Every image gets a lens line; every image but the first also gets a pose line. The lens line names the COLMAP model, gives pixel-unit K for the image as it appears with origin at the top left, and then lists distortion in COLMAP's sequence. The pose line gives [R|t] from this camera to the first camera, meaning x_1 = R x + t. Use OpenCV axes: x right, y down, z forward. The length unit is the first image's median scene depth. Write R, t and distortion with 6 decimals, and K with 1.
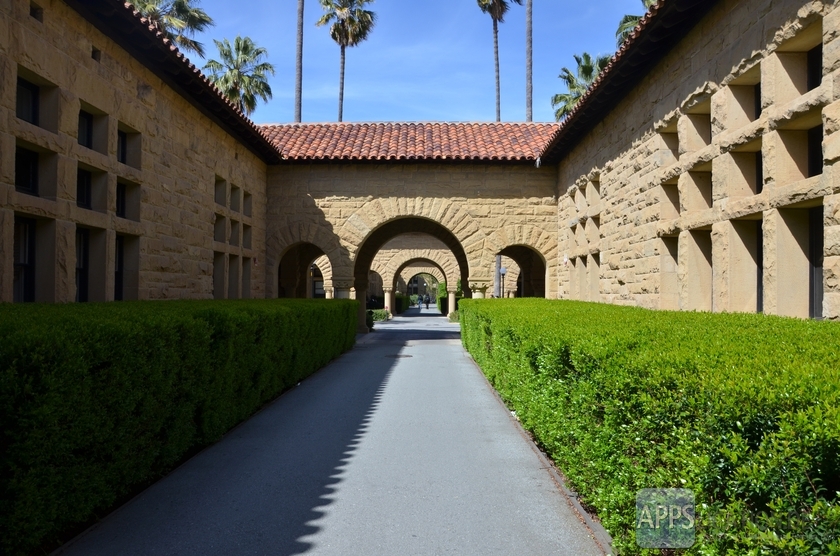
lens RADIAL K [[664.1, 0, 418.0], [0, 664.1, 279.5], [0, 0, 1]] dist [-0.124943, 0.068259]
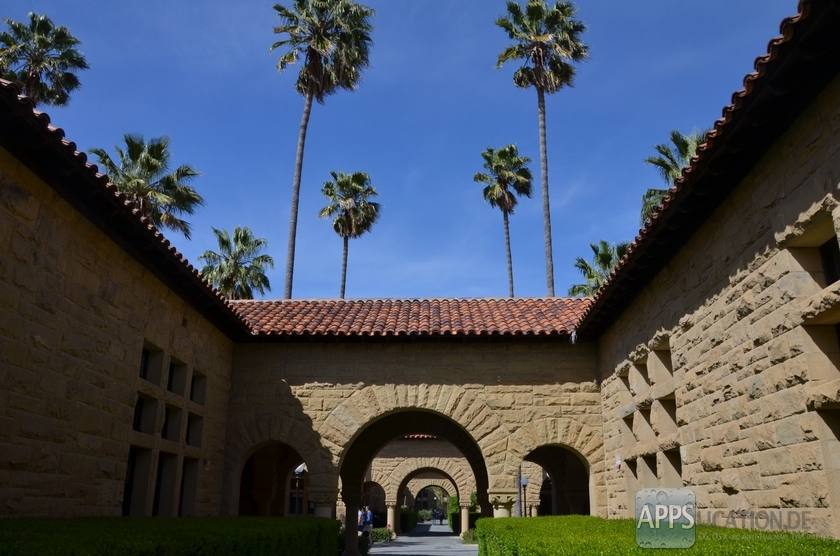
lens RADIAL K [[664.1, 0, 419.1], [0, 664.1, 286.2], [0, 0, 1]] dist [-0.124943, 0.068259]
pose [[0.999907, -0.004211, -0.012974, 0.007352], [0.000108, 0.953574, -0.301158, 0.001978], [0.013640, 0.301128, 0.953486, 0.215631]]
